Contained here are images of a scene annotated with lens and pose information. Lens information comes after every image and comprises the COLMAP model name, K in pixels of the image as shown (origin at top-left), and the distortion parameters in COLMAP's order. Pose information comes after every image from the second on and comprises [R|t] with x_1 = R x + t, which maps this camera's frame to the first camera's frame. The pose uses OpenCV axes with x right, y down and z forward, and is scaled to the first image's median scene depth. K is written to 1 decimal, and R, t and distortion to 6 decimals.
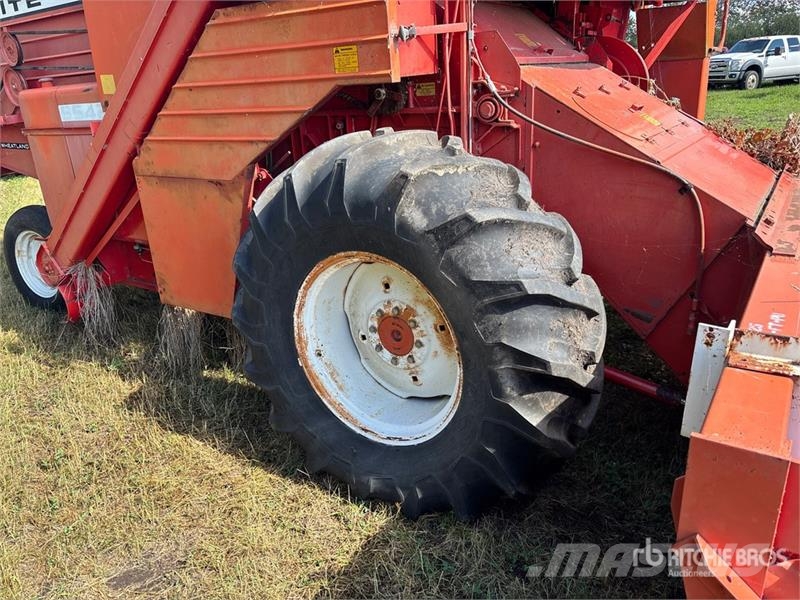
lens RADIAL K [[606.7, 0, 400.0], [0, 606.7, 300.0], [0, 0, 1]] dist [0.050174, -0.056406]
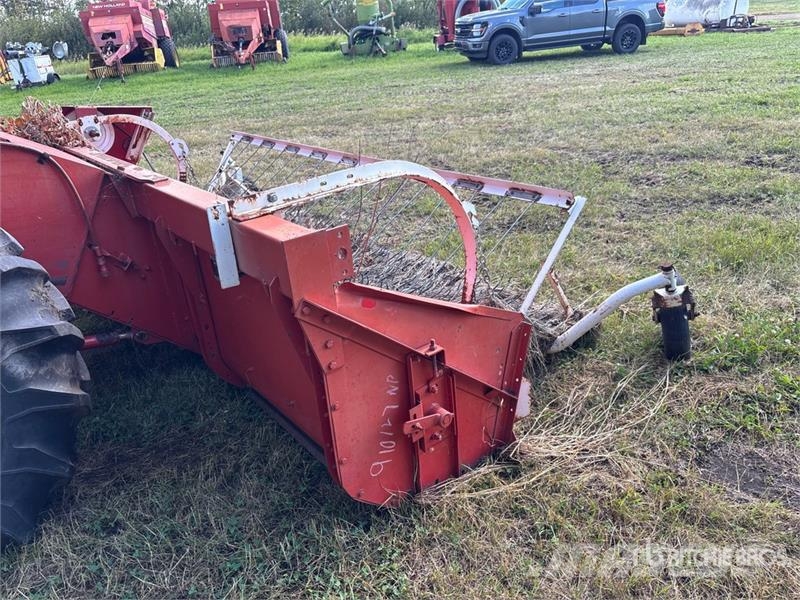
lens RADIAL K [[606.7, 0, 400.0], [0, 606.7, 300.0], [0, 0, 1]] dist [0.050174, -0.056406]
pose [[0.318167, -0.370778, 0.872521, -0.344155], [0.389841, 0.890103, 0.236093, 0.034135], [-0.864172, 0.265027, 0.427746, 0.012051]]
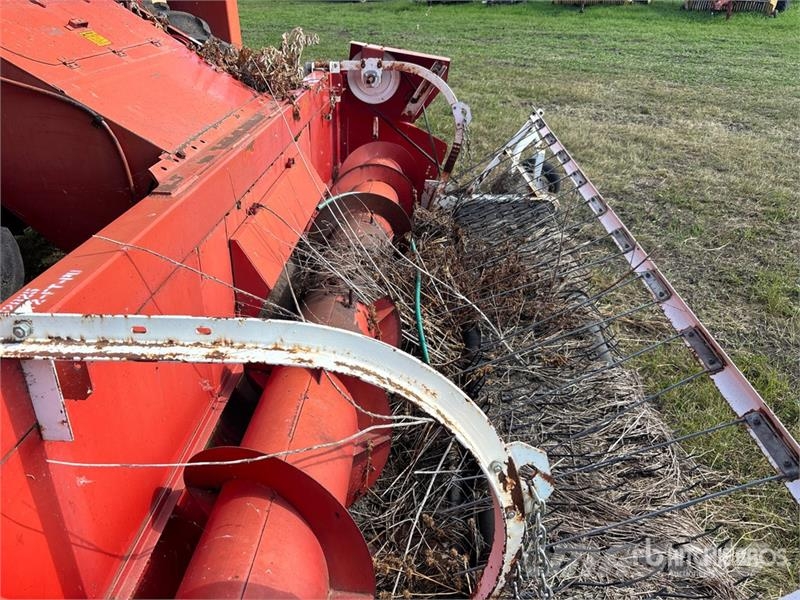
lens RADIAL K [[608.3, 0, 394.0], [0, 608.3, 300.3], [0, 0, 1]] dist [0.050662, -0.073507]
pose [[0.864640, -0.182218, 0.468183, 0.312448], [0.118290, 0.979545, 0.162784, -0.014964], [-0.488268, -0.085368, 0.868508, -0.026284]]
